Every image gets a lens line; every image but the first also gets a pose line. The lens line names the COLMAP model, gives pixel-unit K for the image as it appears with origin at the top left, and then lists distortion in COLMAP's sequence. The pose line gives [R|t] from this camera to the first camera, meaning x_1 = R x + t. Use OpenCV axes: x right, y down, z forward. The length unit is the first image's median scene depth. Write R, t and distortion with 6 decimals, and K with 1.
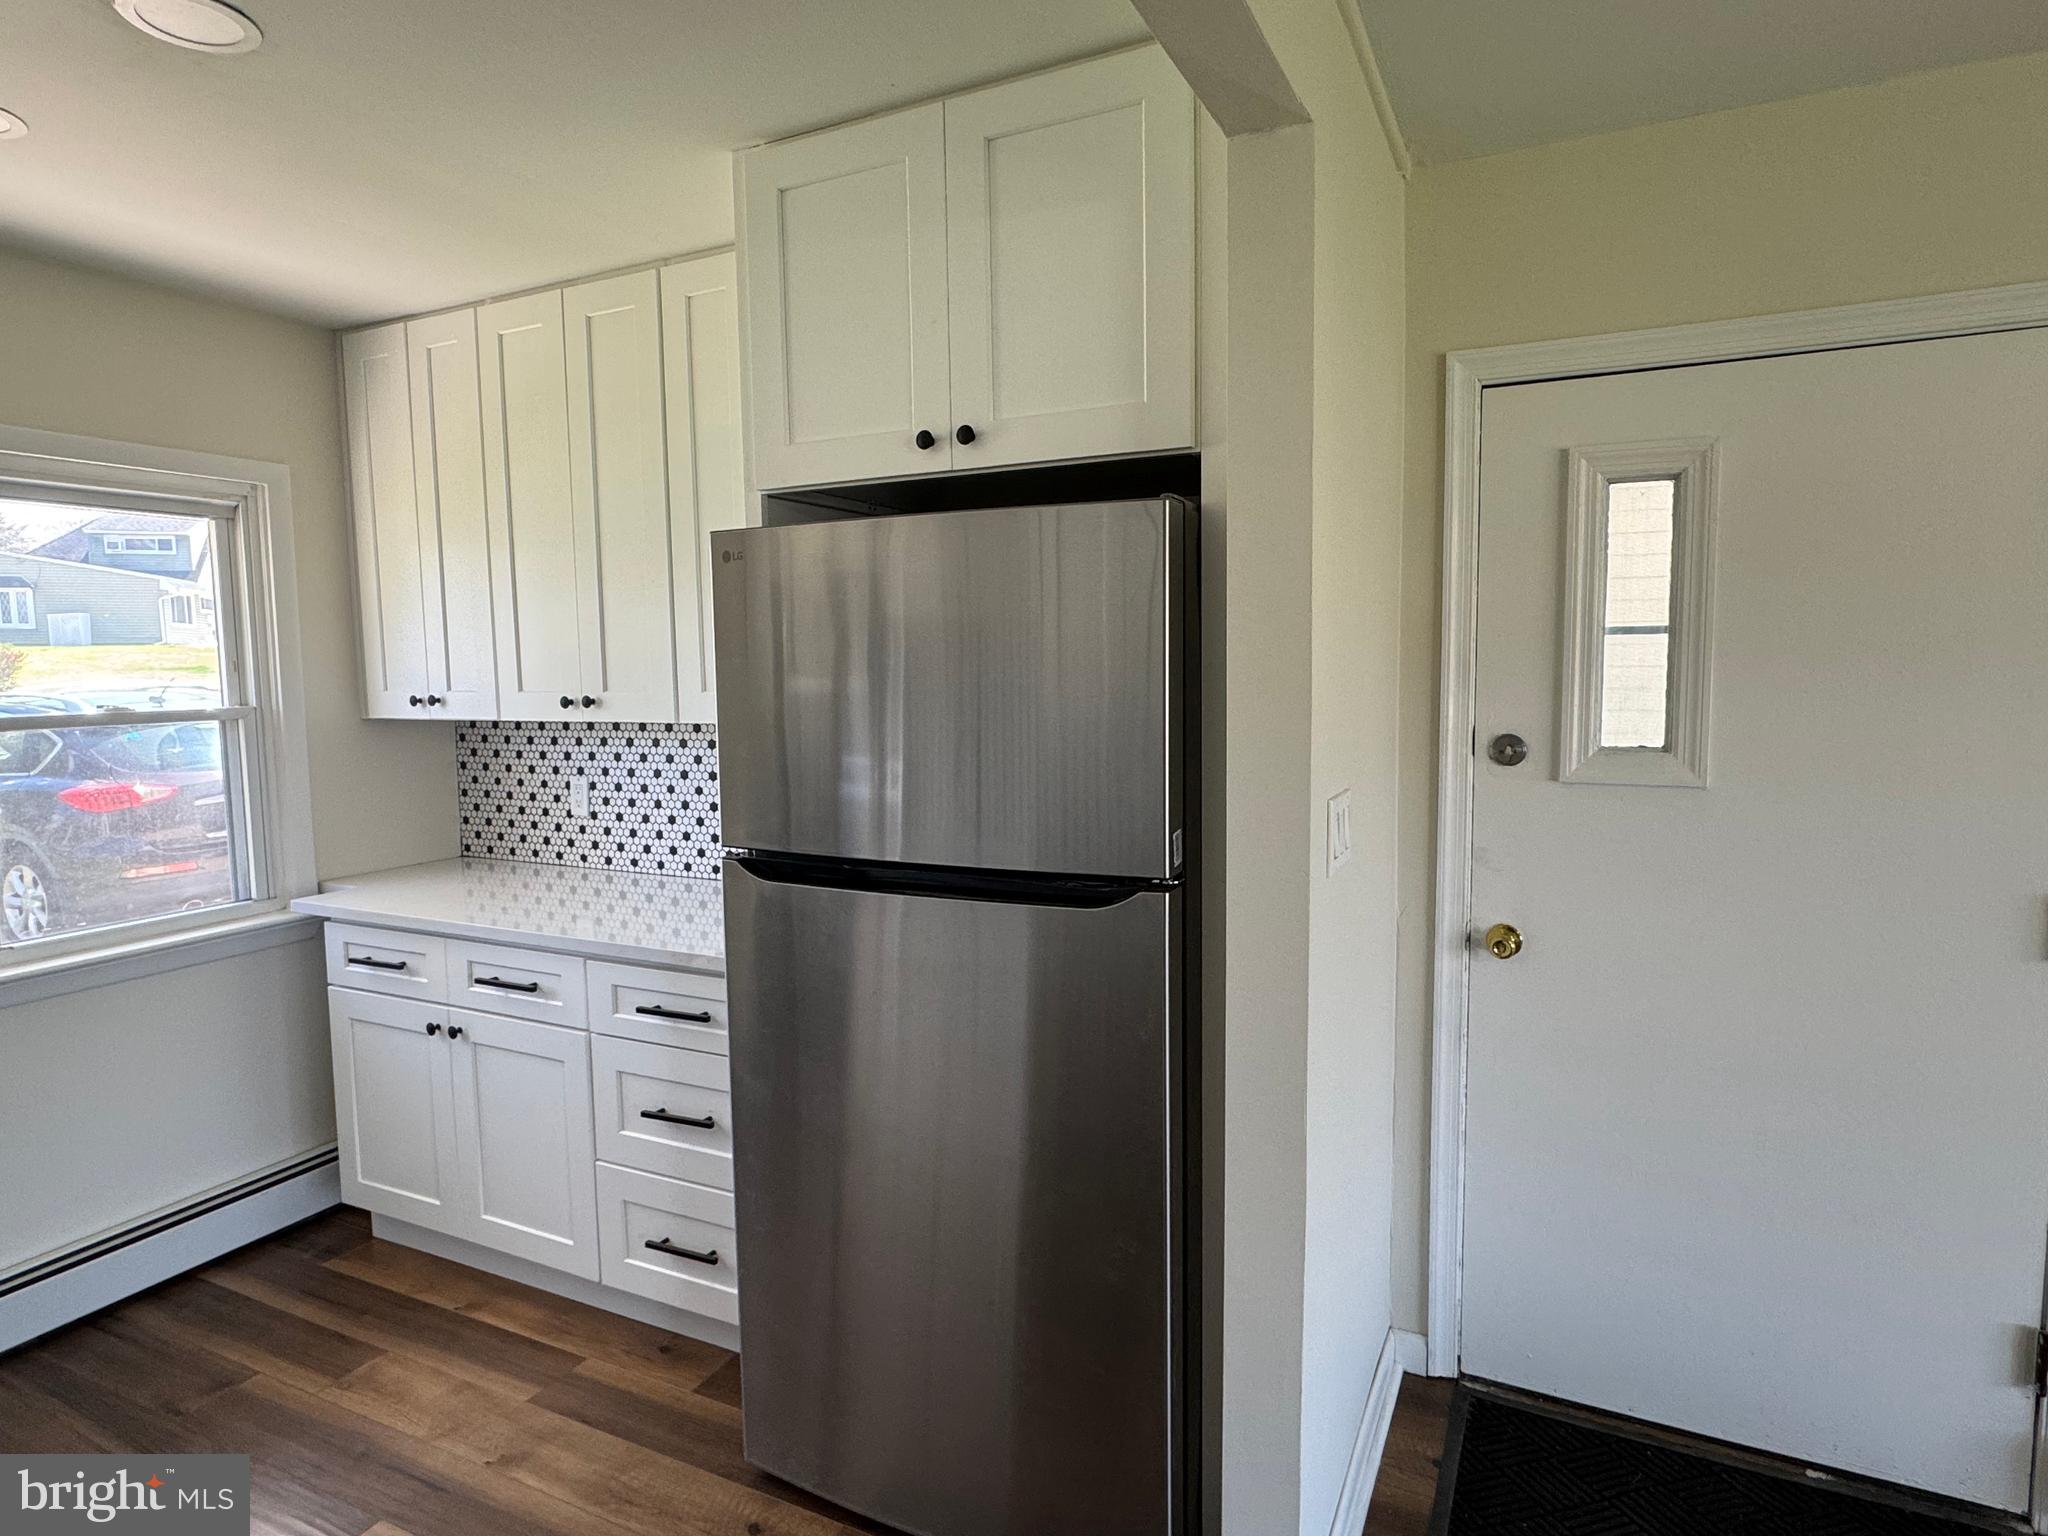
lens RADIAL K [[1149.8, 0, 1016.3], [0, 1149.8, 764.8], [0, 0, 1]] dist [-0.003618, 0.001432]
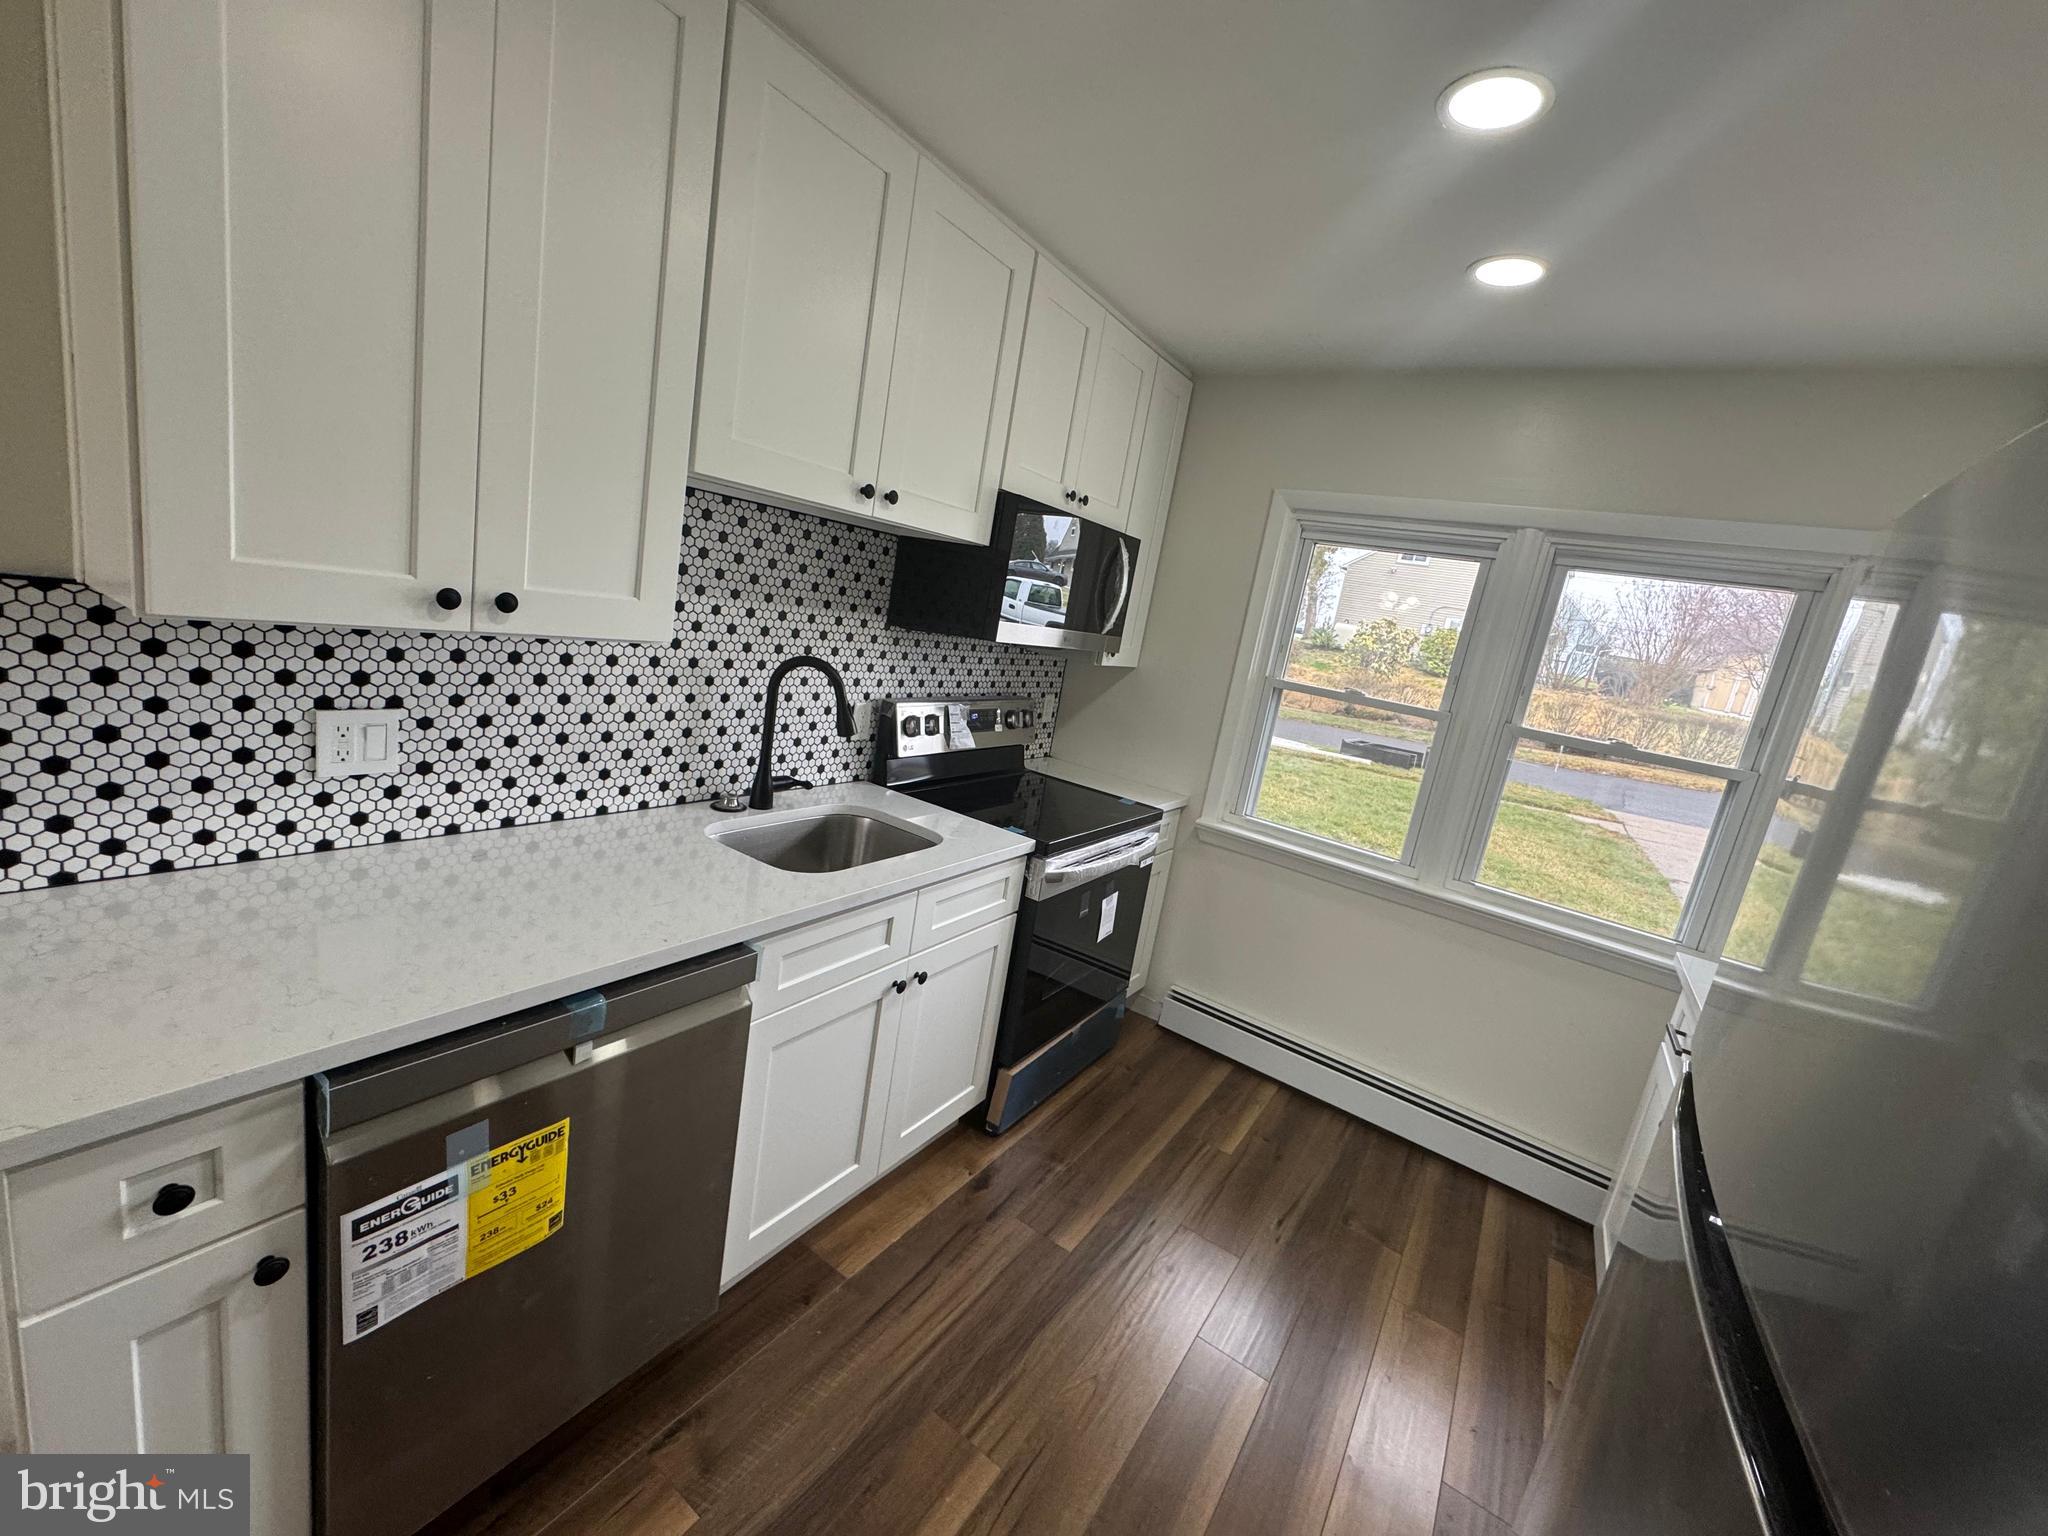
lens RADIAL K [[813.8, 0, 1024.2], [0, 813.8, 762.7], [0, 0, 1]] dist [-0.003052, 0.000351]
pose [[-0.138765, 0.187781, -0.972359, 0.130786], [-0.254517, 0.942116, 0.218262, -0.052768], [0.957061, 0.277769, -0.082939, 0.444647]]
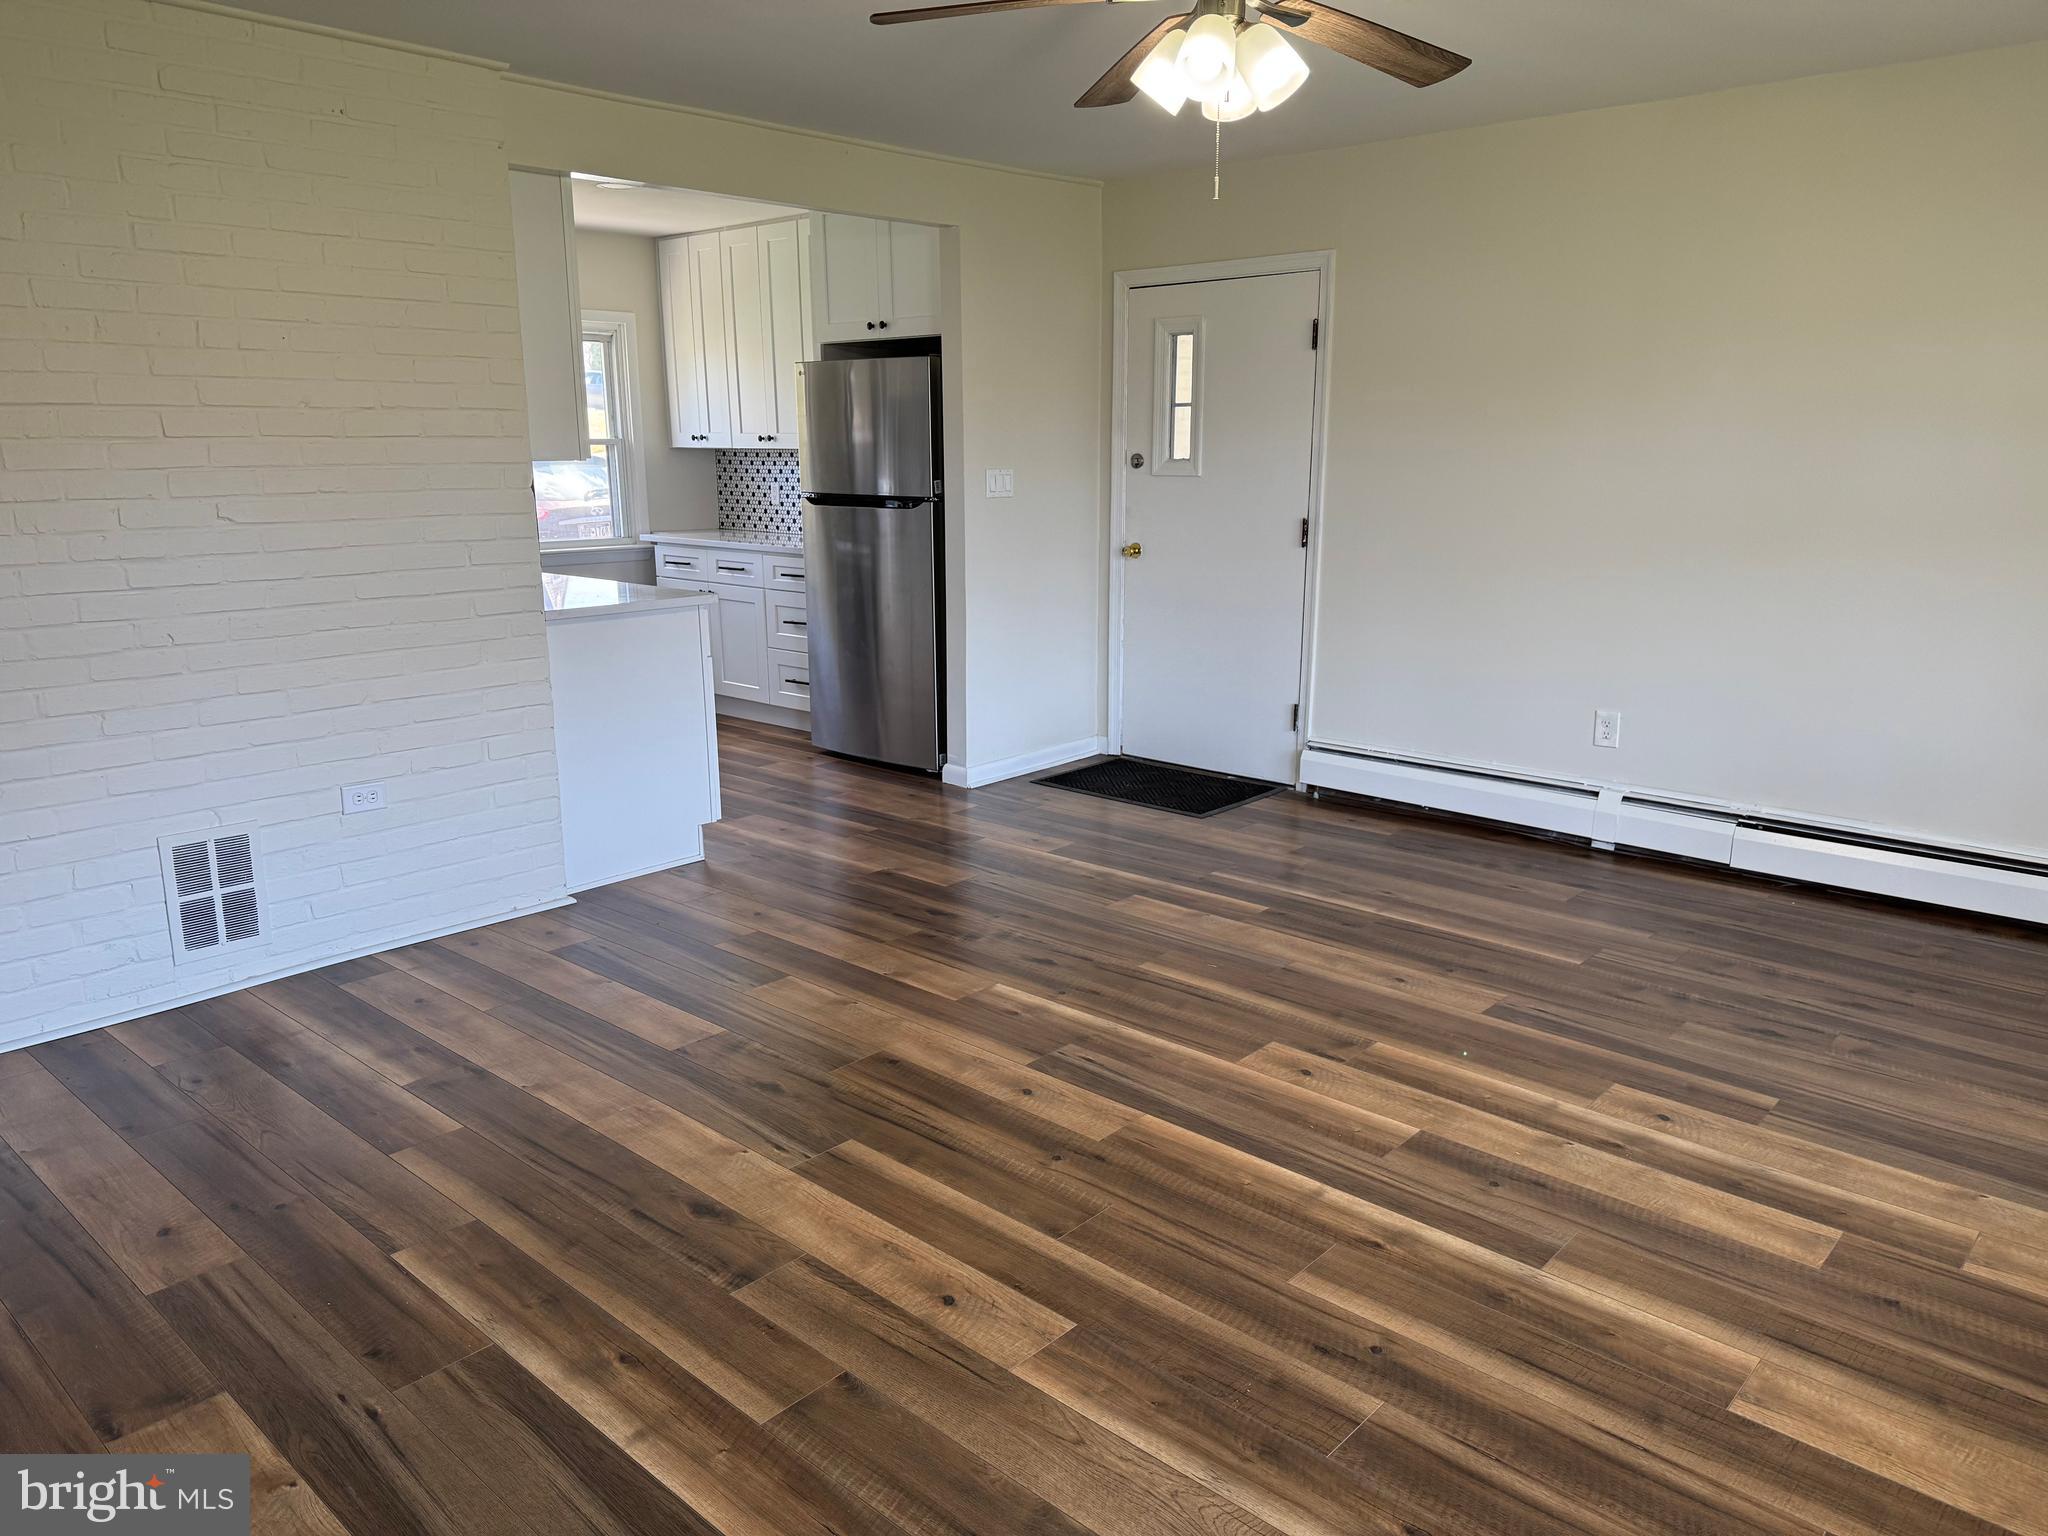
lens RADIAL K [[1420.4, 0, 1013.9], [0, 1420.4, 779.2], [0, 0, 1]] dist [0.141168, -0.000064]
pose [[0.960346, 0.072788, -0.269141, 0.744202], [-0.033160, 0.988287, 0.148959, 0.142951], [0.276832, -0.134128, 0.951511, -1.337483]]
